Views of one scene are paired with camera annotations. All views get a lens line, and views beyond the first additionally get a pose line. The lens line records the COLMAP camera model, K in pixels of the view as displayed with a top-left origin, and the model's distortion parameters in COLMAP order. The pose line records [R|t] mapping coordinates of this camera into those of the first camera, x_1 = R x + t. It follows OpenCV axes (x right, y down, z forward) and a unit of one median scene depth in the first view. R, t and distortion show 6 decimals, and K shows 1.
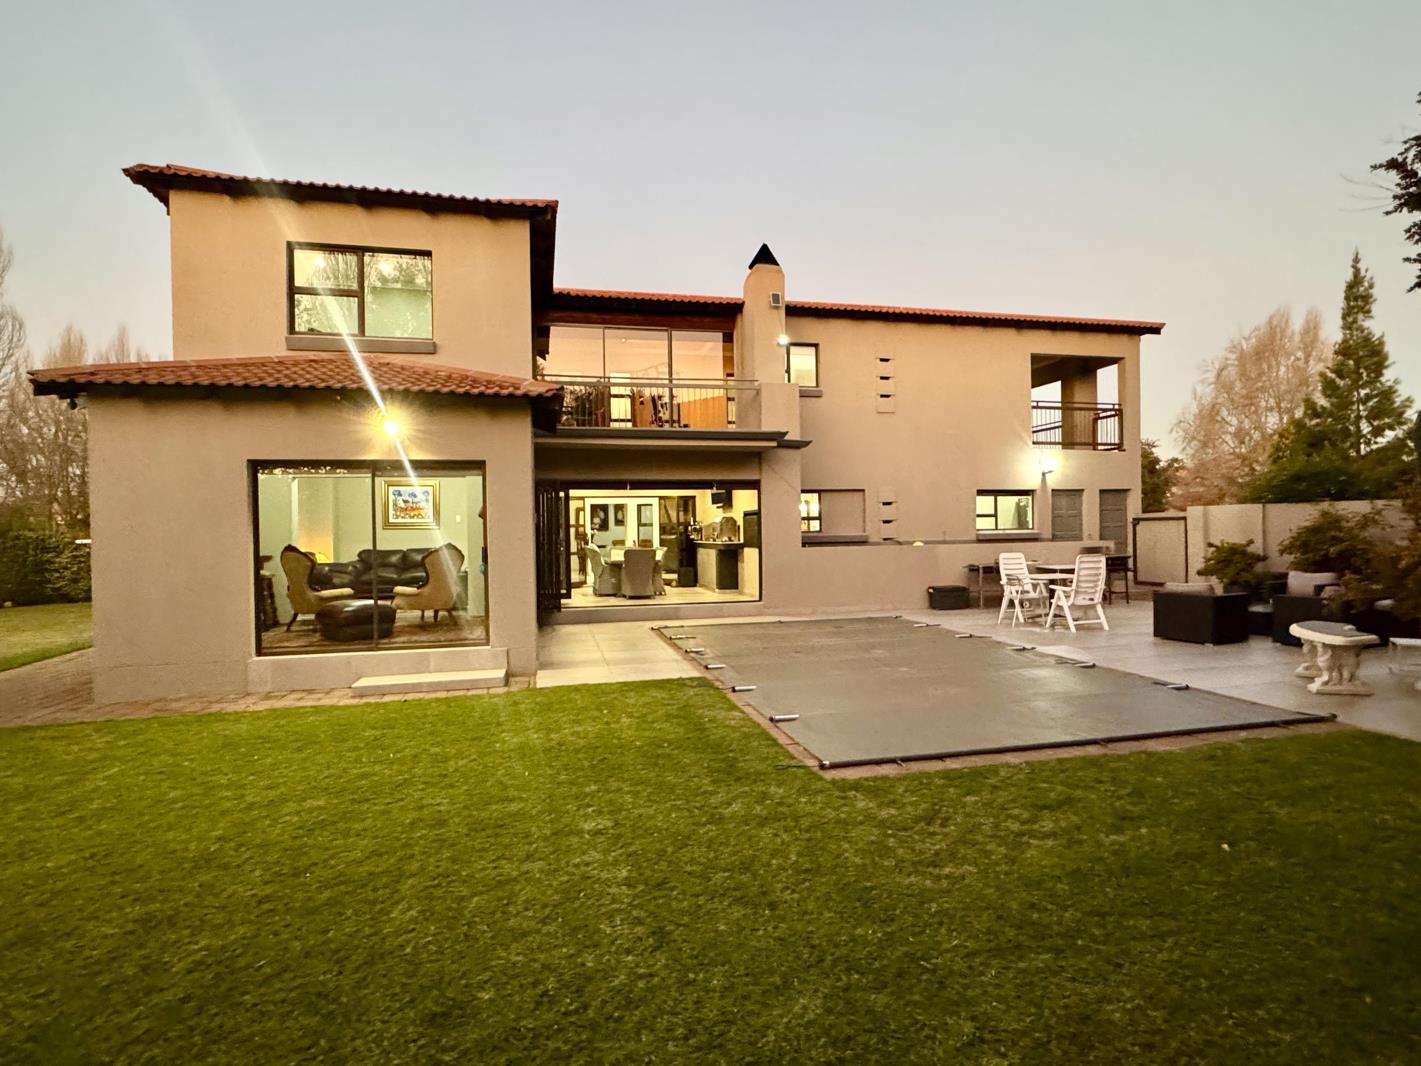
lens RADIAL K [[735.2, 0, 710.6], [0, 735.2, 535.5], [0, 0, 1]] dist [-0.005109, -0.000127]
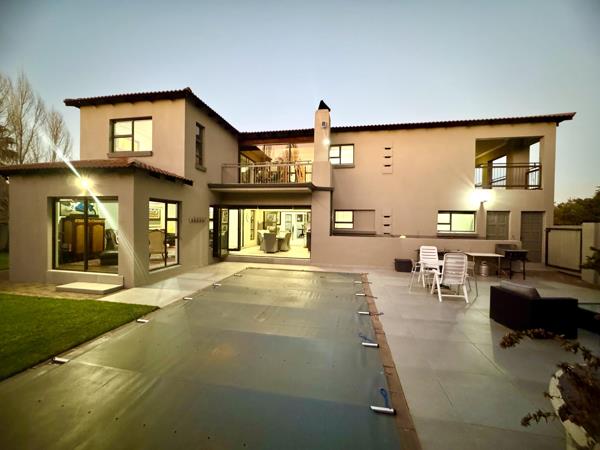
lens RADIAL K [[237.5, 0, 299.4], [0, 237.5, 222.9], [0, 0, 1]] dist [-0.000657, -0.000479]
pose [[0.918512, 0.032522, -0.394053, 0.278464], [-0.033034, 0.999439, 0.005487, -0.020794], [0.394010, 0.007977, 0.919071, 0.274415]]
